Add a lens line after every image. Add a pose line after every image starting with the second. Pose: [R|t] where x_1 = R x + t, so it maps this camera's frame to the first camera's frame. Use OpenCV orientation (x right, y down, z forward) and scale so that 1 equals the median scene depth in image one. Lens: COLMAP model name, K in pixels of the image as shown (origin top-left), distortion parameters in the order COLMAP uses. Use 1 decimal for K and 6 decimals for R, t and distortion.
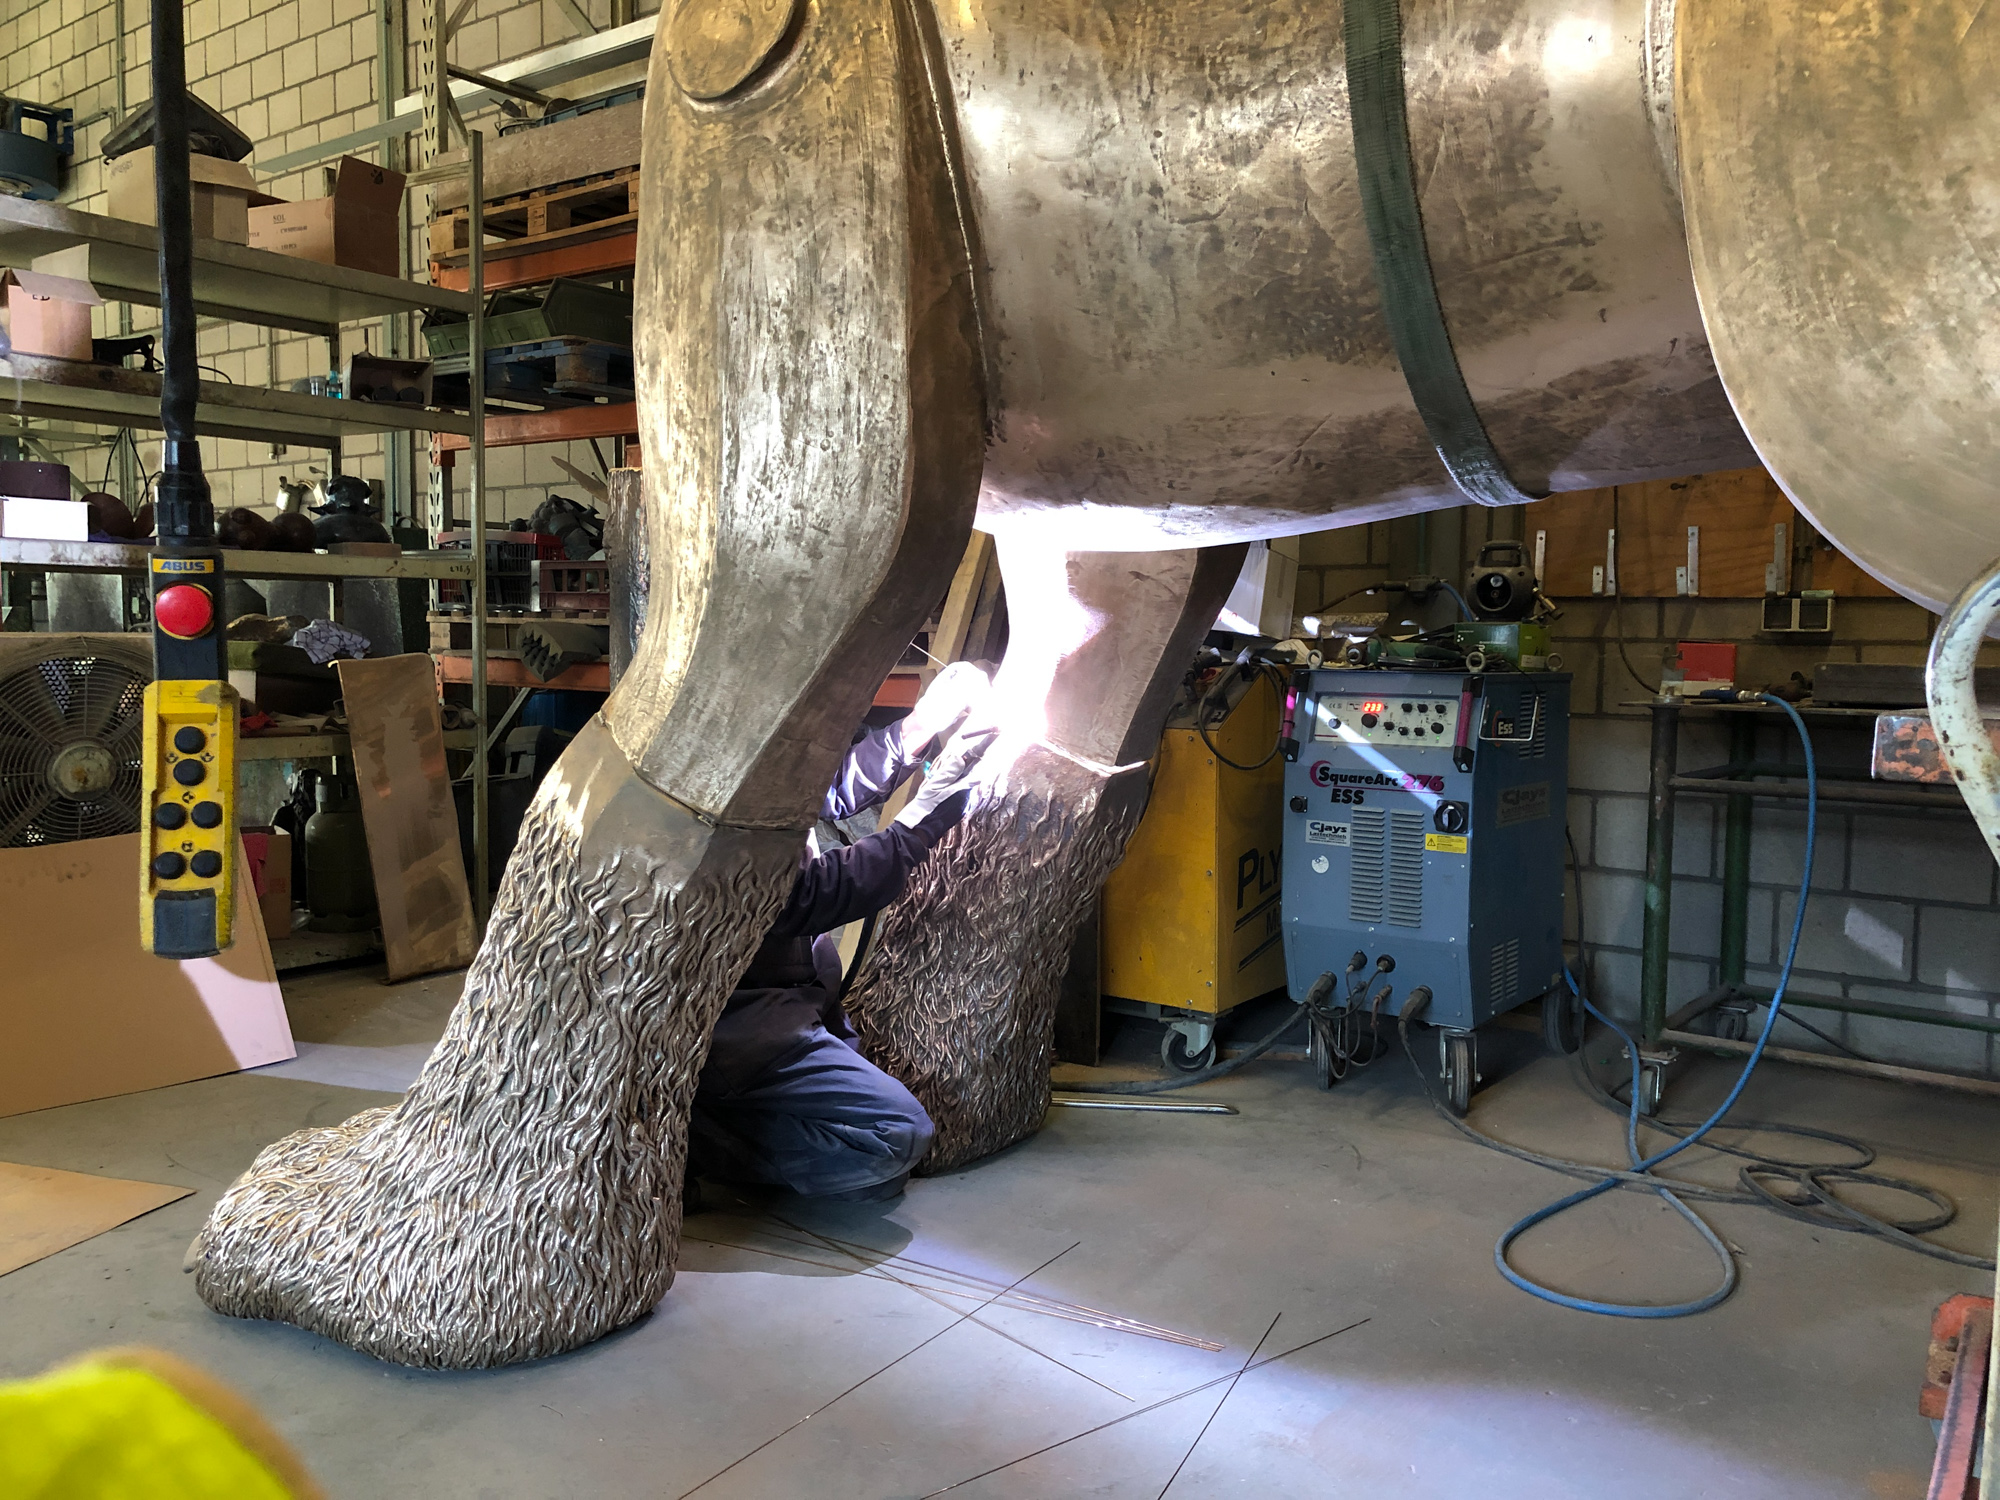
lens RADIAL K [[1646.7, 0, 995.2], [0, 1646.7, 738.2], [0, 0, 1]] dist [0.086221, -0.123041]
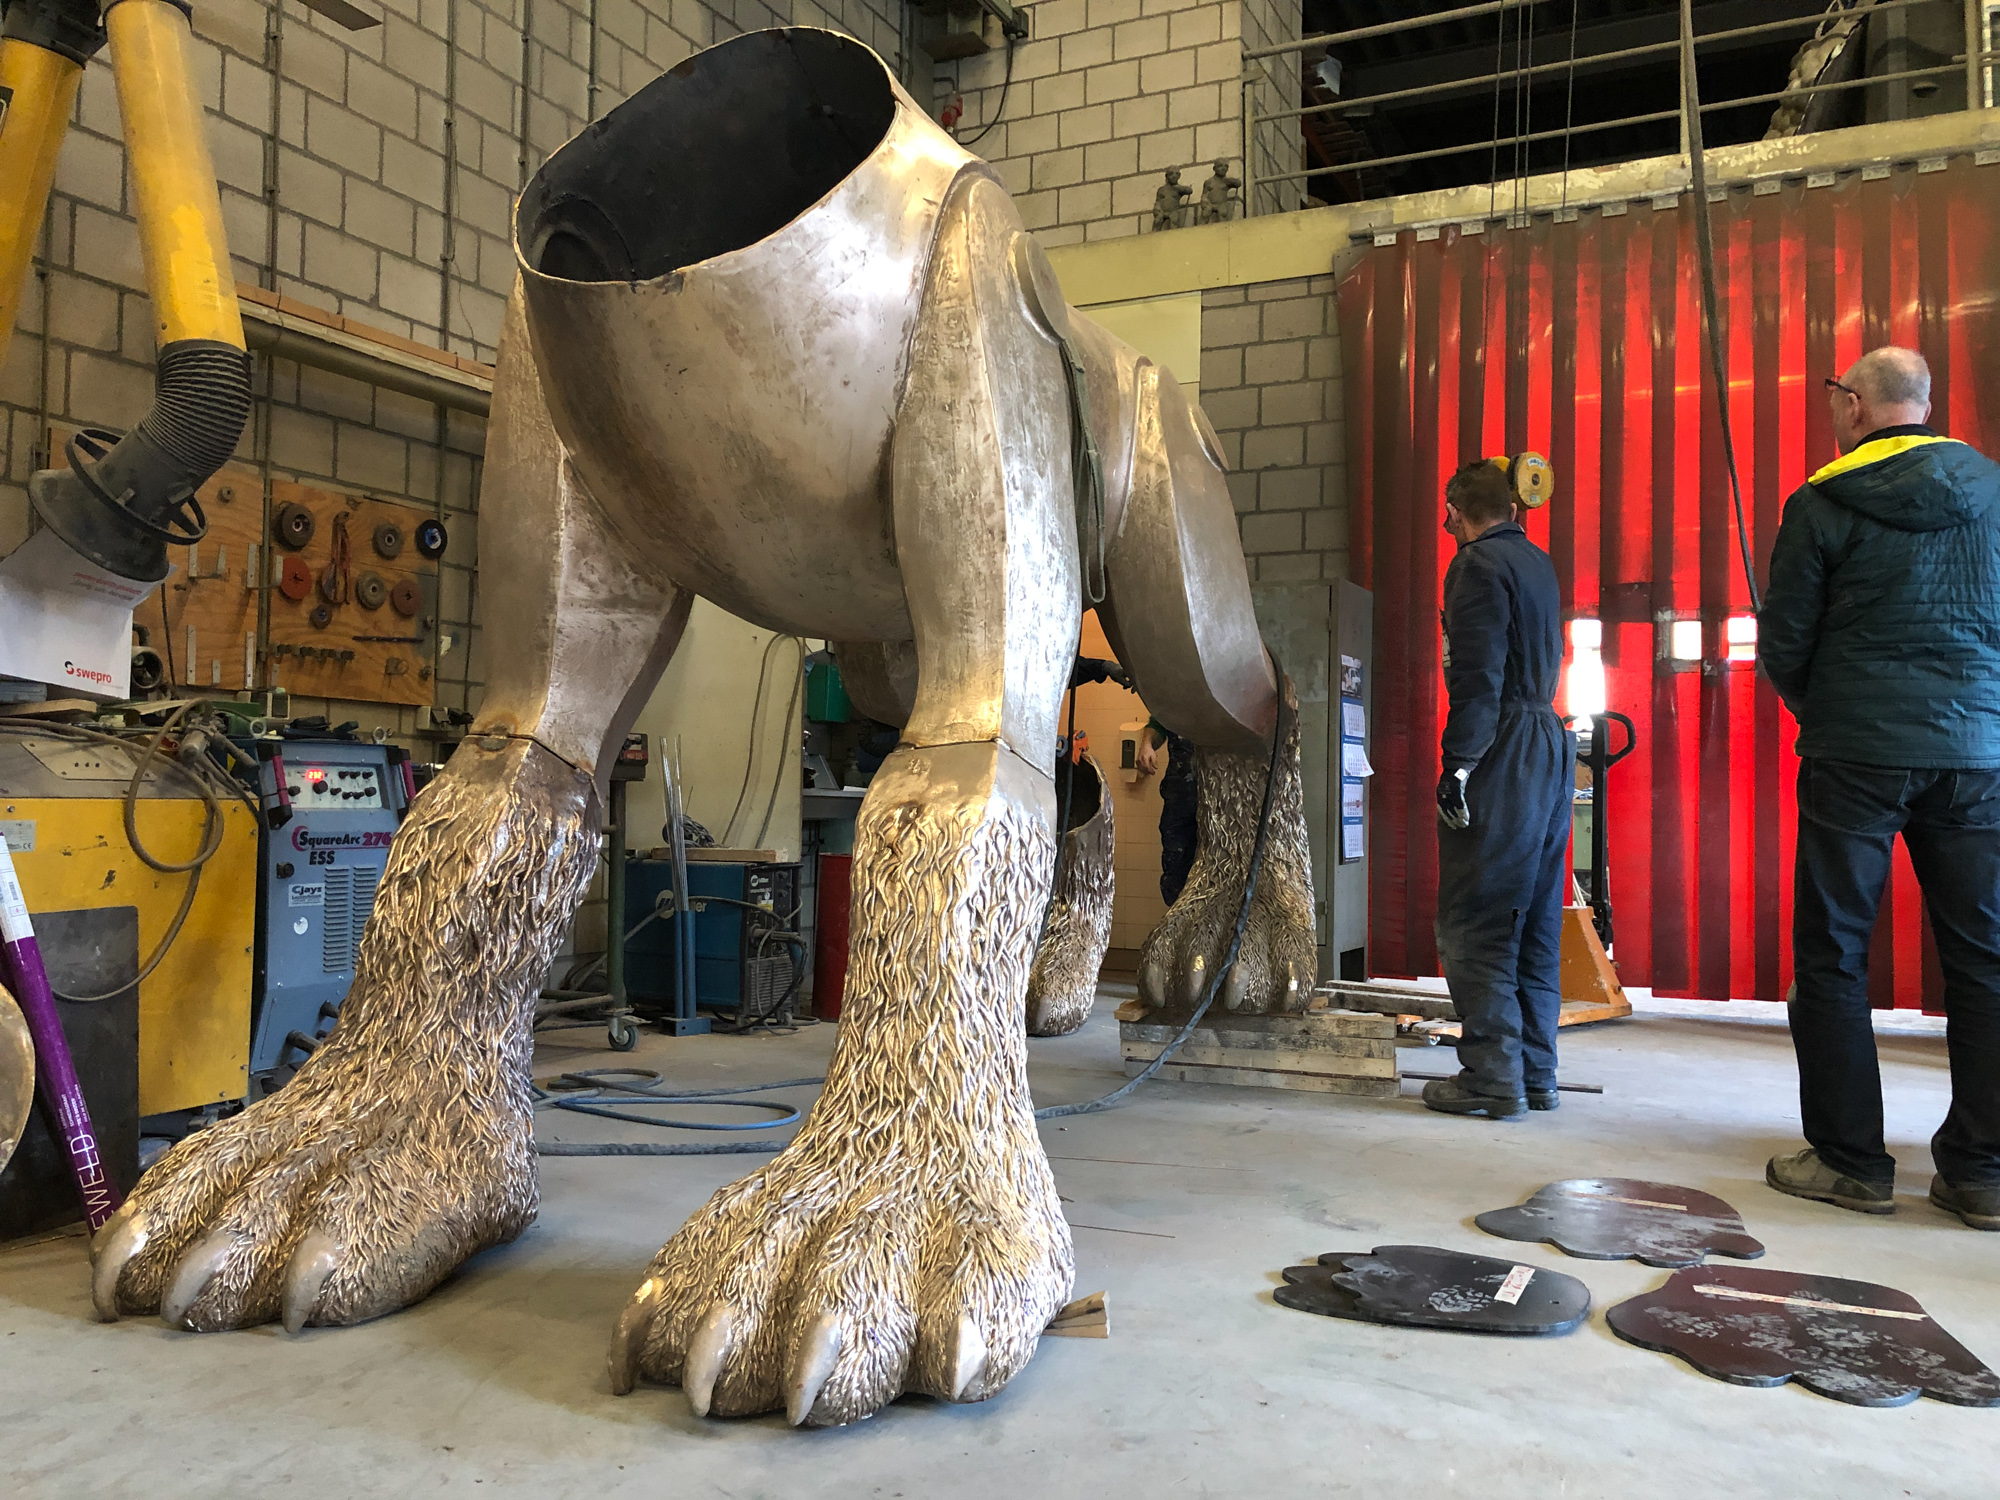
lens RADIAL K [[1648.1, 0, 1000.0], [0, 1648.1, 750.0], [0, 0, 1]] dist [0.026611, -0.006638]
pose [[-0.219131, 0.021383, 0.975461, -1.380172], [0.052735, 0.998558, -0.010042, -0.000570], [-0.974269, 0.049241, -0.219943, 1.203085]]
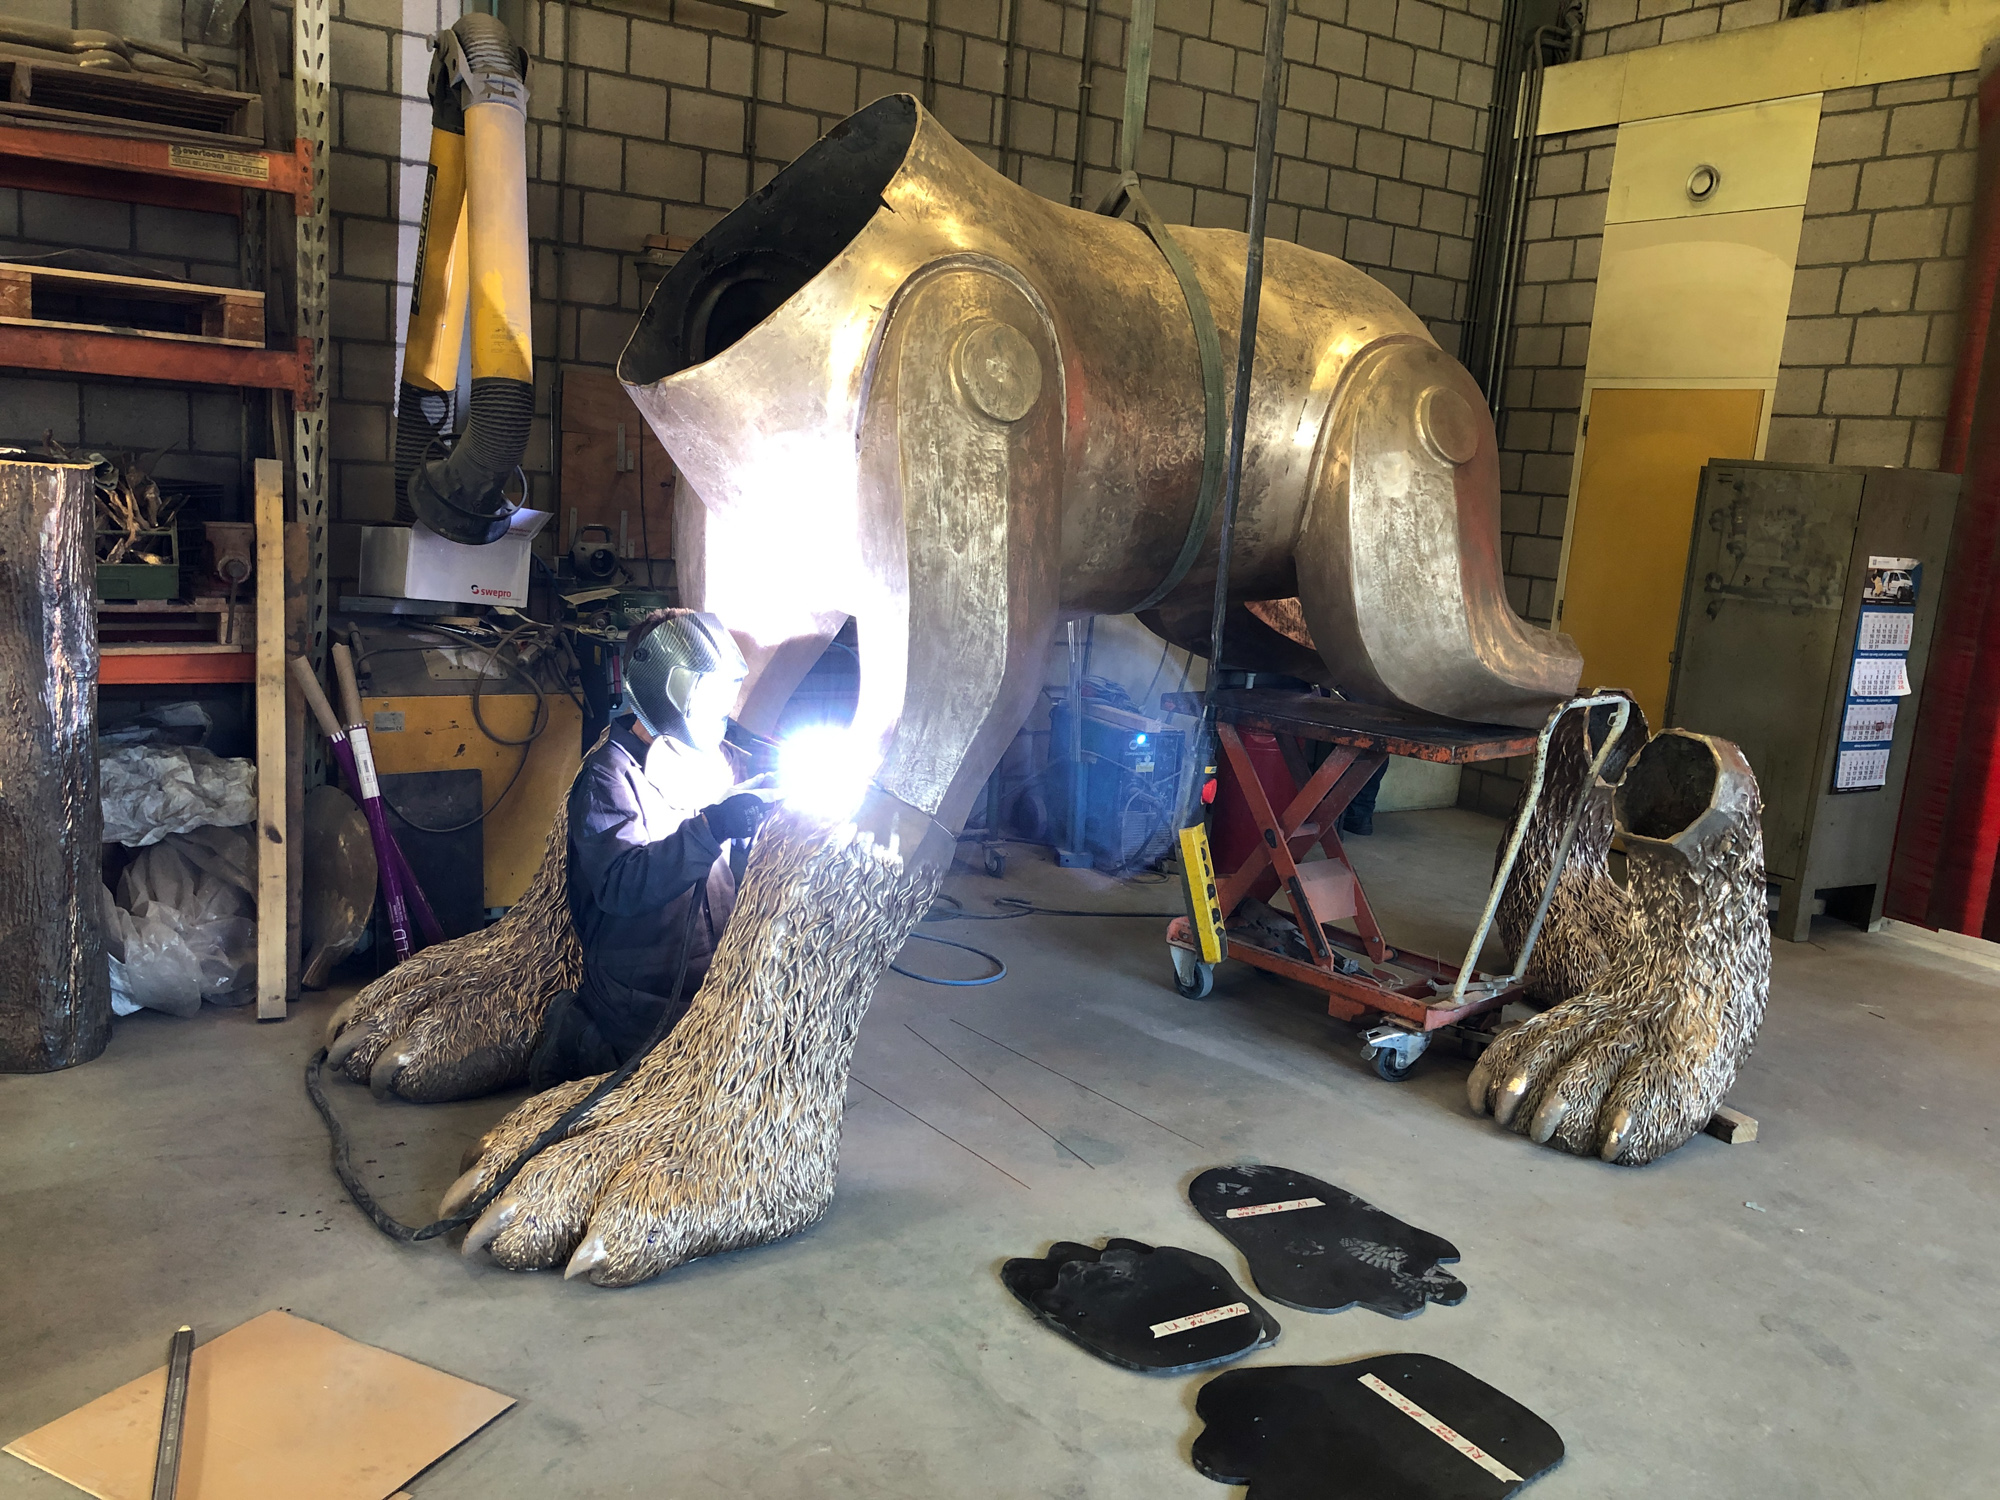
lens RADIAL K [[1629.7, 0, 1000.0], [0, 1629.7, 750.0], [0, 0, 1]] dist [0.009674, -0.008313]
pose [[0.343330, -0.152781, 0.926705, -1.476316], [-0.007660, 0.986192, 0.165426, -0.286384], [-0.939183, -0.063895, 0.337420, 0.322899]]
